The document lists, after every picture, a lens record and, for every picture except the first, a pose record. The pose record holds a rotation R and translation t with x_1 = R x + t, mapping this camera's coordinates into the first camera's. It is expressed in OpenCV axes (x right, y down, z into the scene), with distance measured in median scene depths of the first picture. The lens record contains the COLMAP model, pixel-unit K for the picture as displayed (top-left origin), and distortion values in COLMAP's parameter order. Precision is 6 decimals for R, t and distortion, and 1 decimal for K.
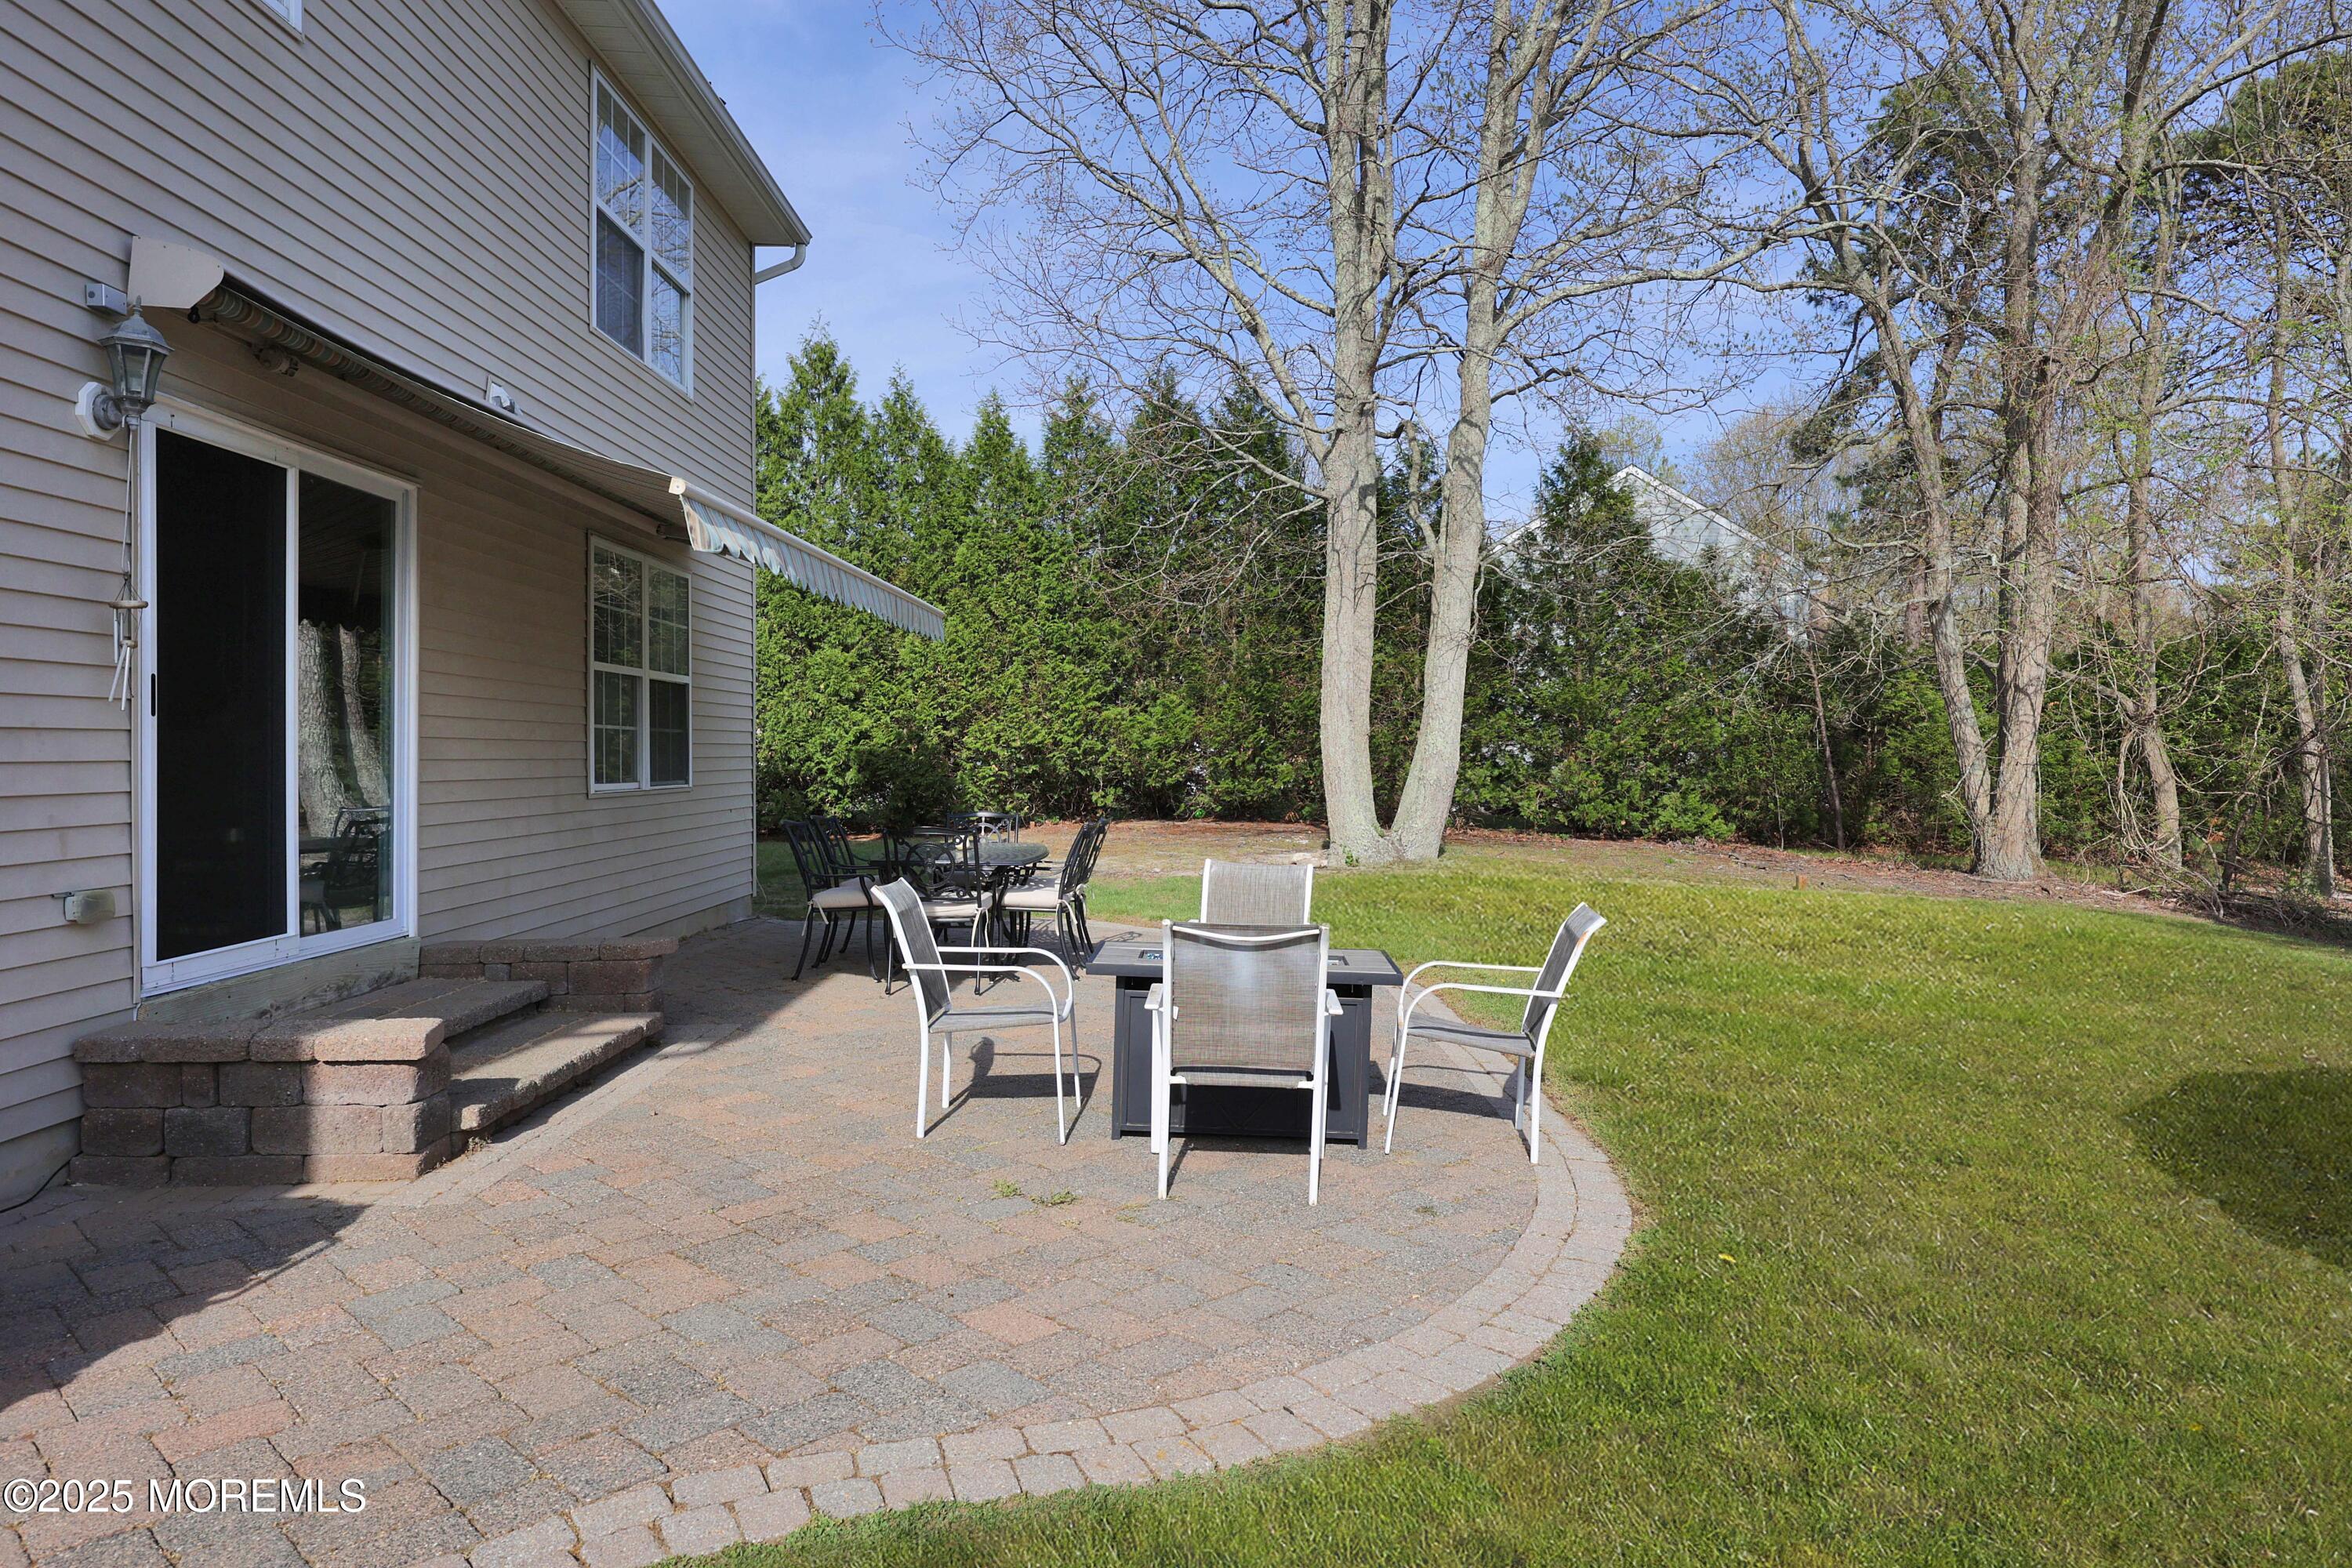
lens RADIAL K [[1505.9, 0, 1176.0], [0, 1505.9, 784.0], [0, 0, 1]] dist [0.000434, -0.001905]
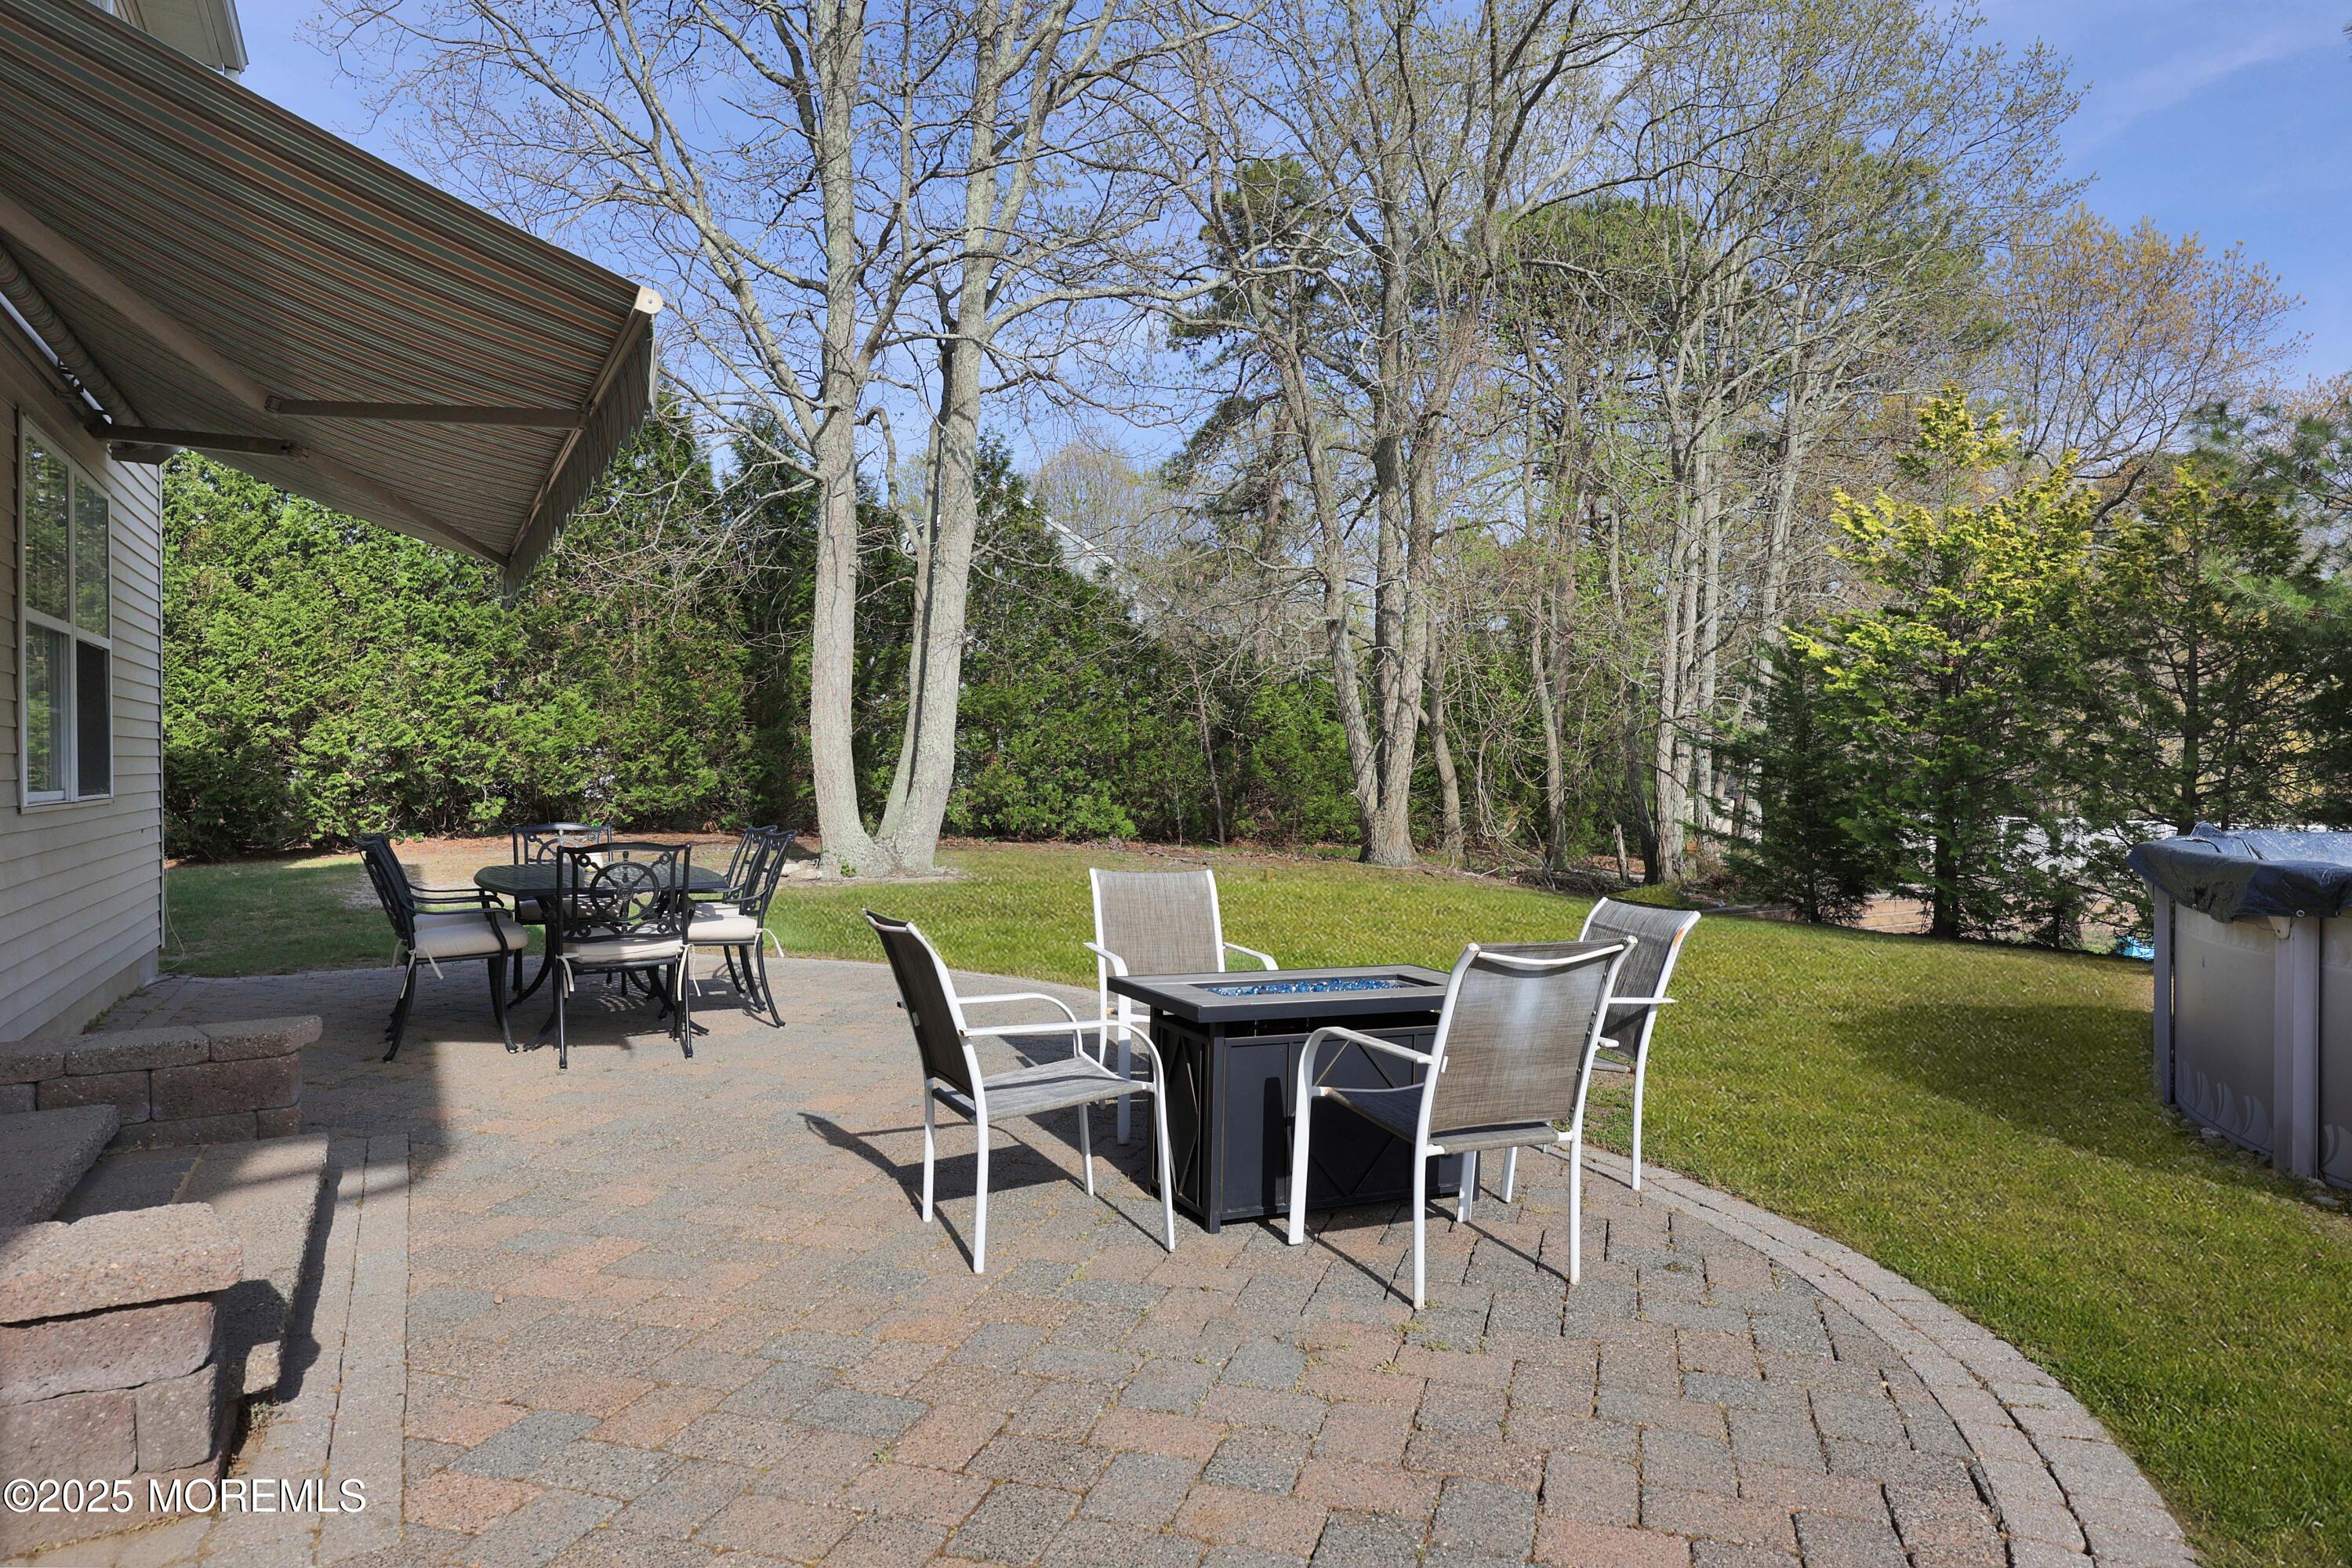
lens RADIAL K [[1465.1, 0, 1182.0], [0, 1465.1, 775.3], [0, 0, 1]] dist [0.003733, 0.002225]
pose [[0.888097, -0.007369, 0.459596, -0.099866], [0.012640, 0.999885, -0.008393, 0.001945], [-0.459481, 0.013263, 0.888088, 0.084759]]
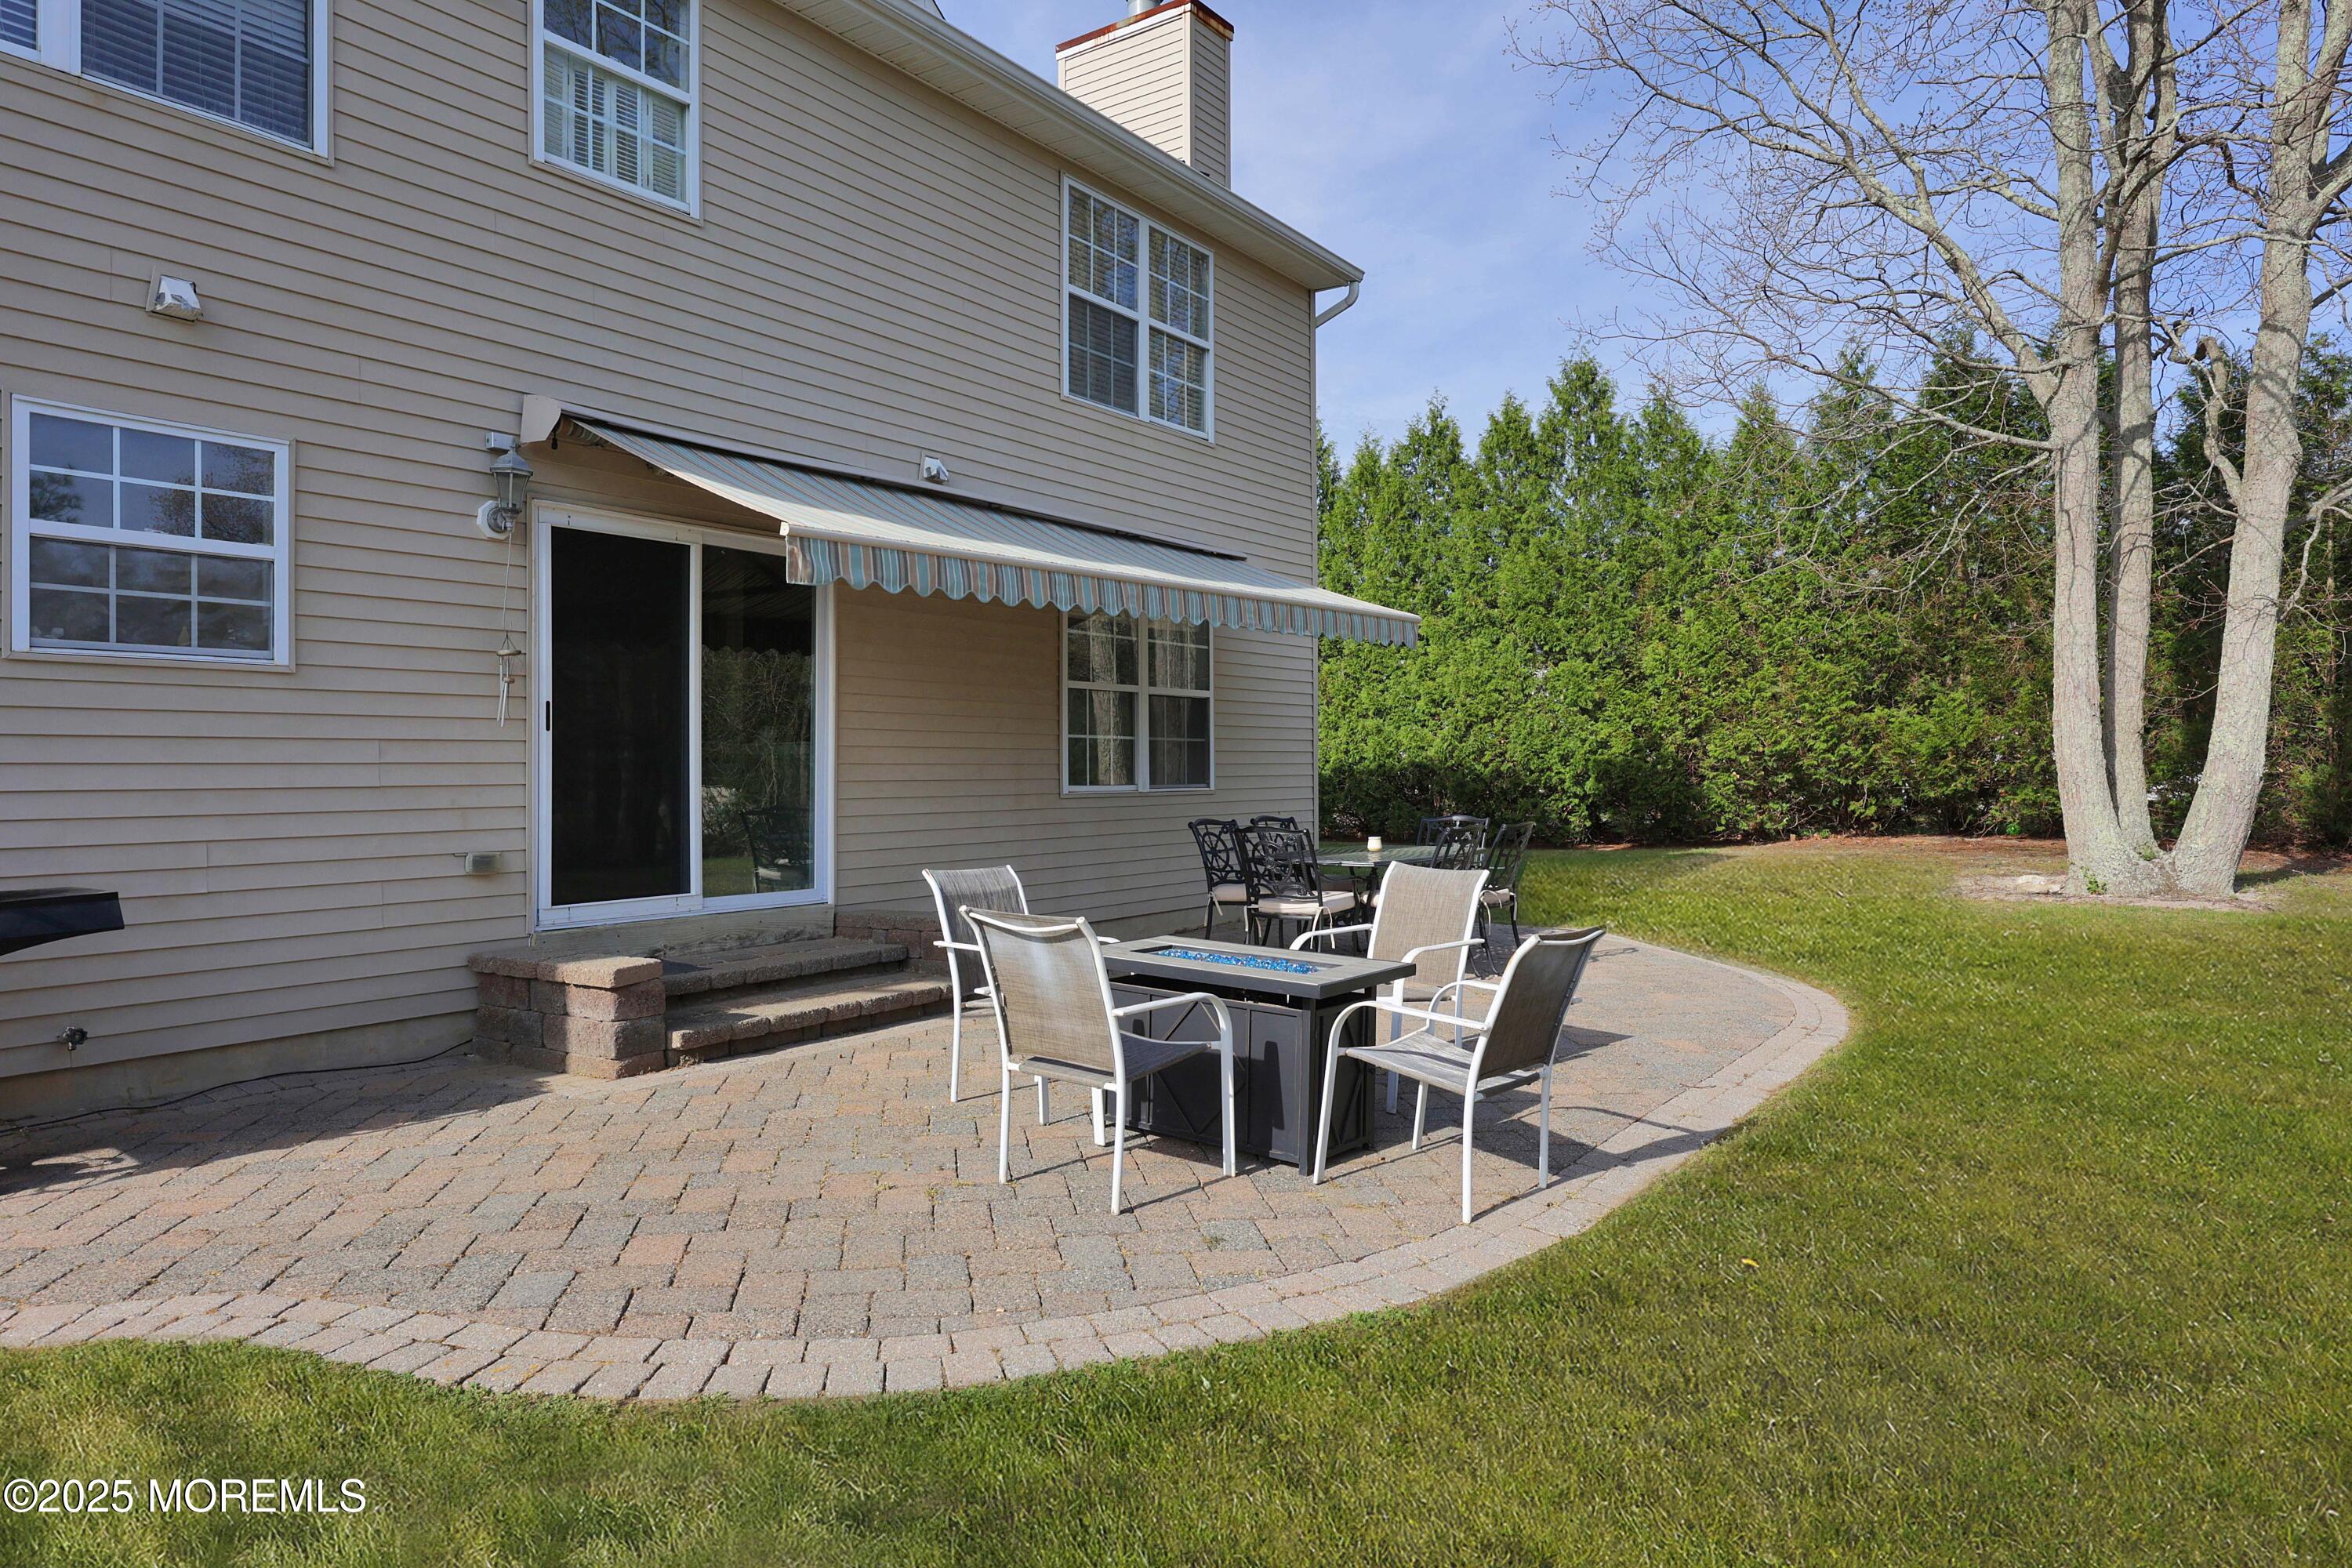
lens RADIAL K [[1450.3, 0, 1163.3], [0, 1450.3, 761.9], [0, 0, 1]] dist [-0.003763, -0.000170]
pose [[0.812040, -0.009599, -0.583523, 0.141725], [-0.004600, 0.999728, -0.022847, 0.003006], [0.583583, 0.021237, 0.811775, 0.057461]]
